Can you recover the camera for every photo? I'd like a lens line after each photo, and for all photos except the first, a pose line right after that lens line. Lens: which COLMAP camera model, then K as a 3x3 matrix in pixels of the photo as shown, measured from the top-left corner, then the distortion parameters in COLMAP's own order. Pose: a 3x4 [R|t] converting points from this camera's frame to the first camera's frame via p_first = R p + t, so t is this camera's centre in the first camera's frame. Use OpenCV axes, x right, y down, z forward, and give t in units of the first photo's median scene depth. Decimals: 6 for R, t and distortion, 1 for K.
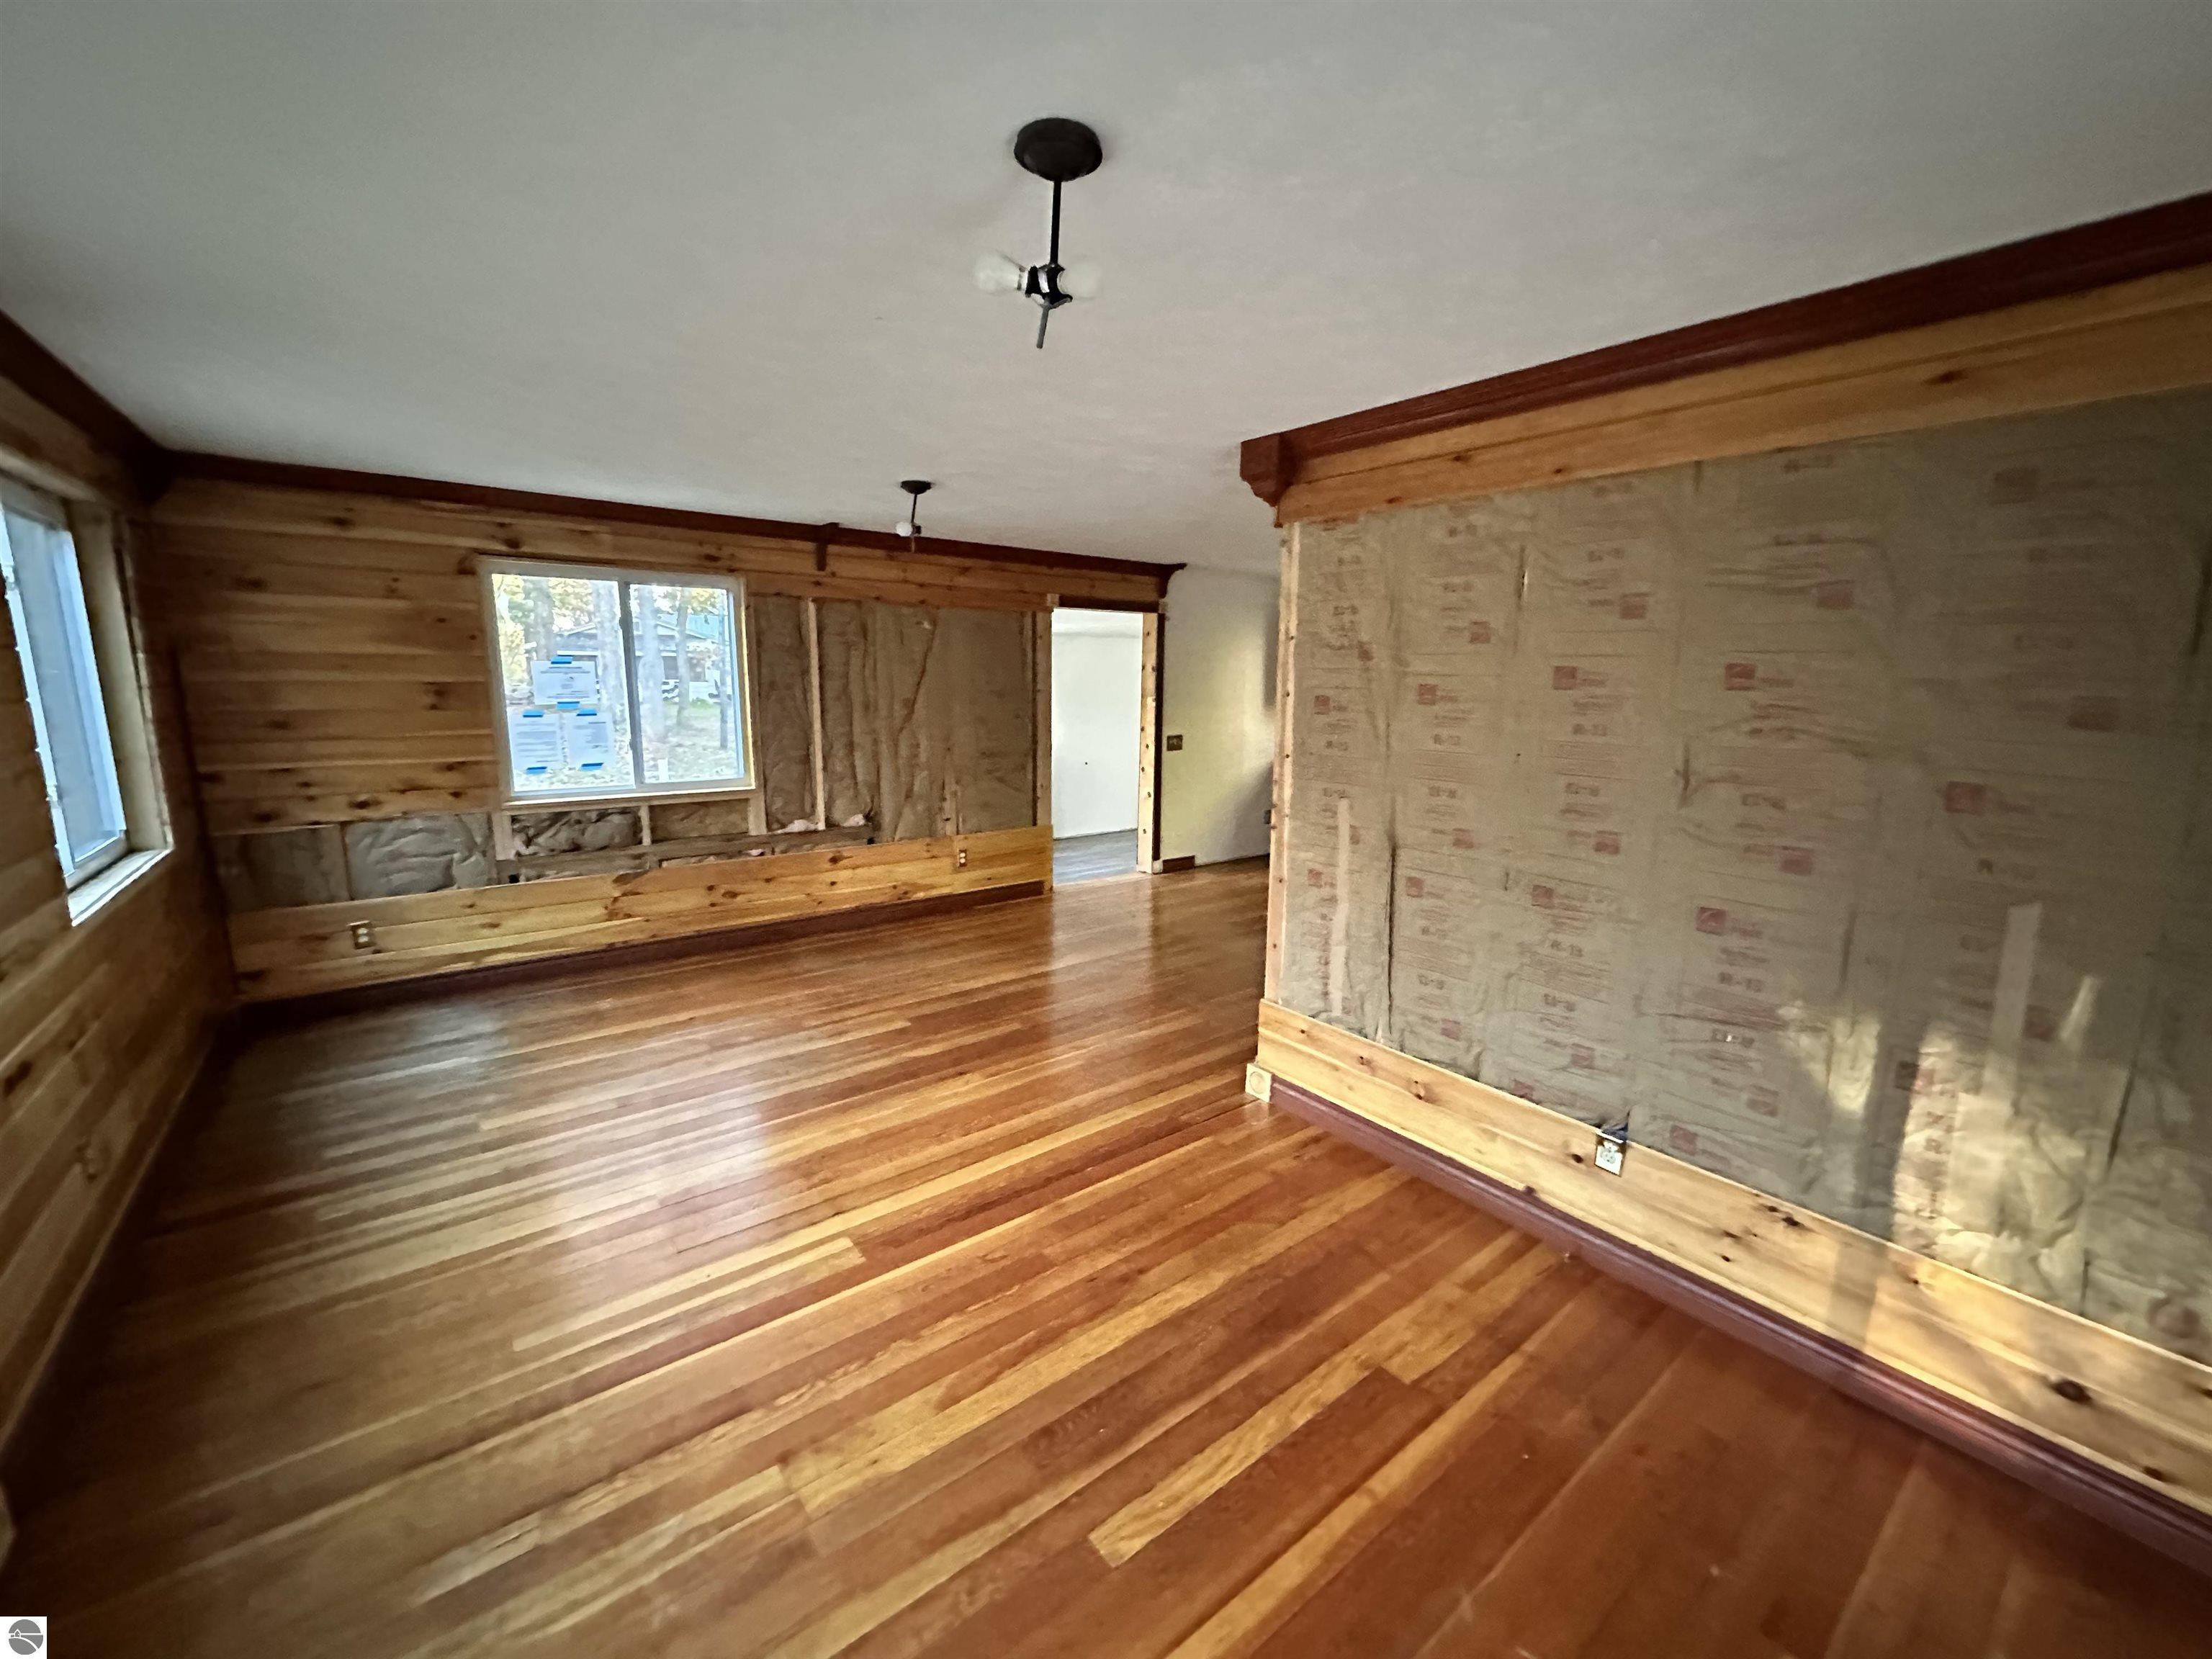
lens RADIAL K [[883.3, 0, 1106.1], [0, 883.3, 824.7], [0, 0, 1]] dist [-0.003885, -0.000331]
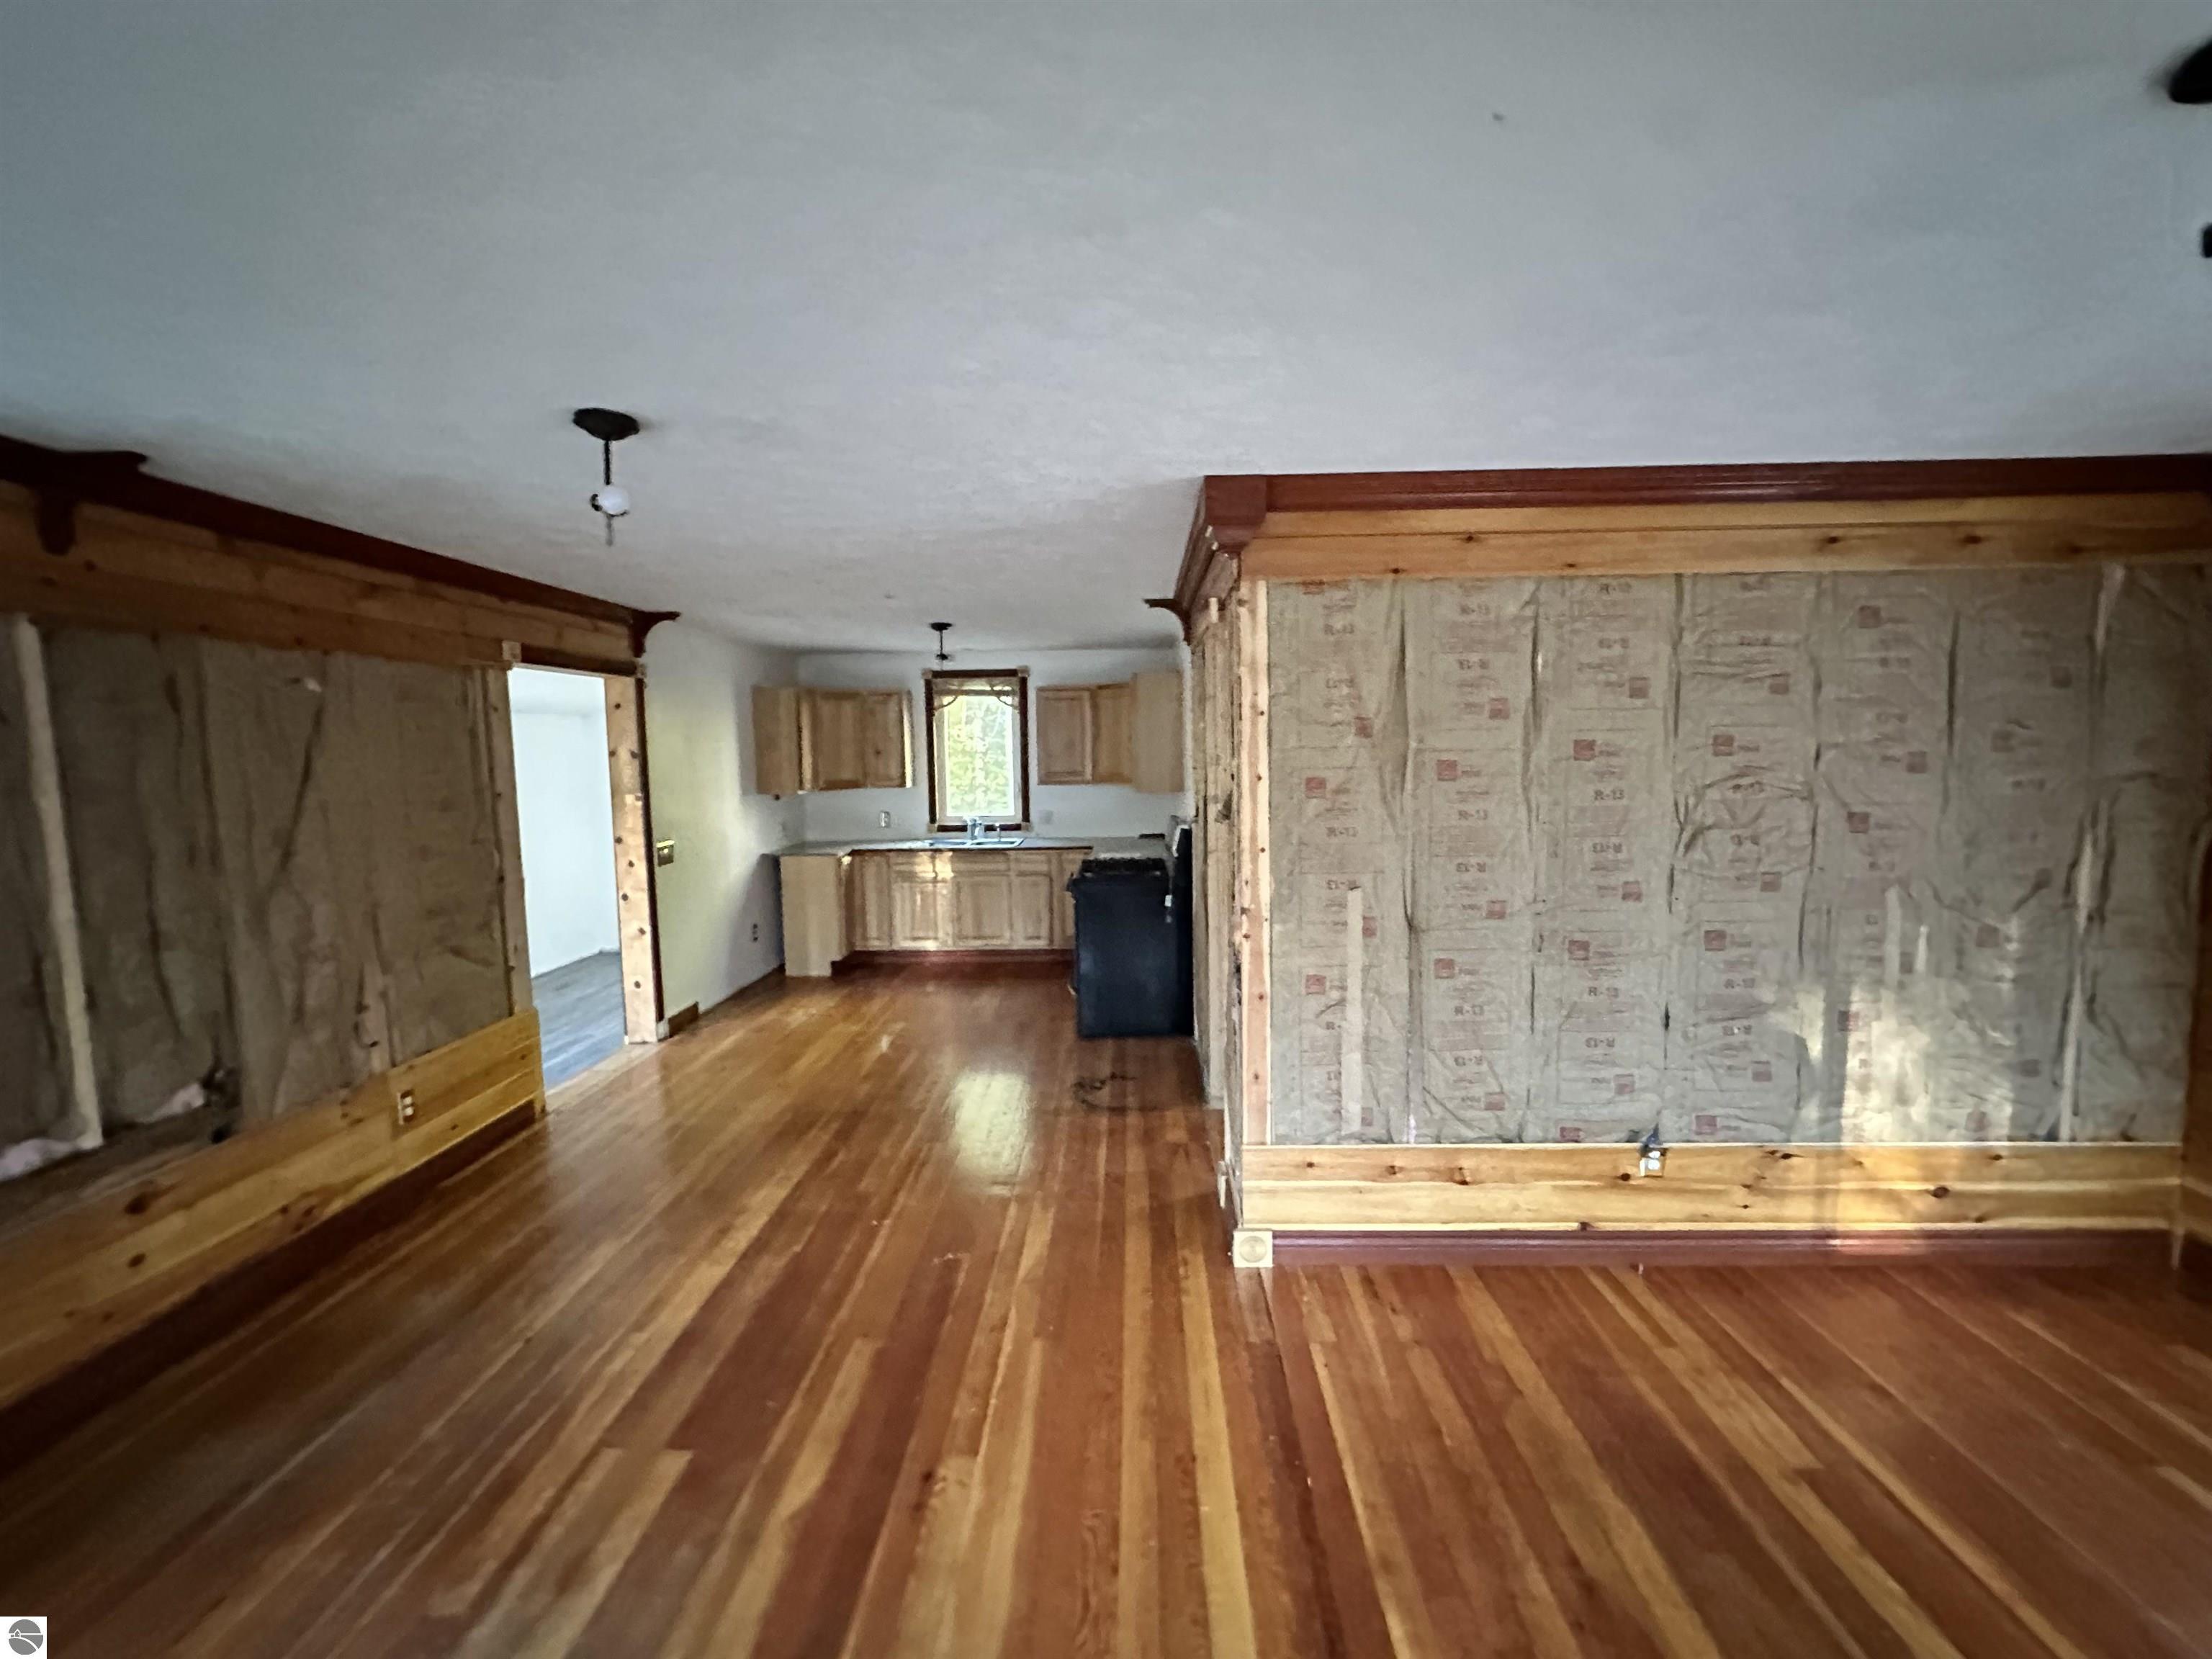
lens RADIAL K [[883.3, 0, 1106.1], [0, 883.3, 824.7], [0, 0, 1]] dist [-0.003885, -0.000331]
pose [[0.638899, -0.091264, 0.763858, -0.574683], [0.154902, 0.987863, -0.011534, -0.123317], [-0.753534, 0.125692, 0.645281, 0.600607]]
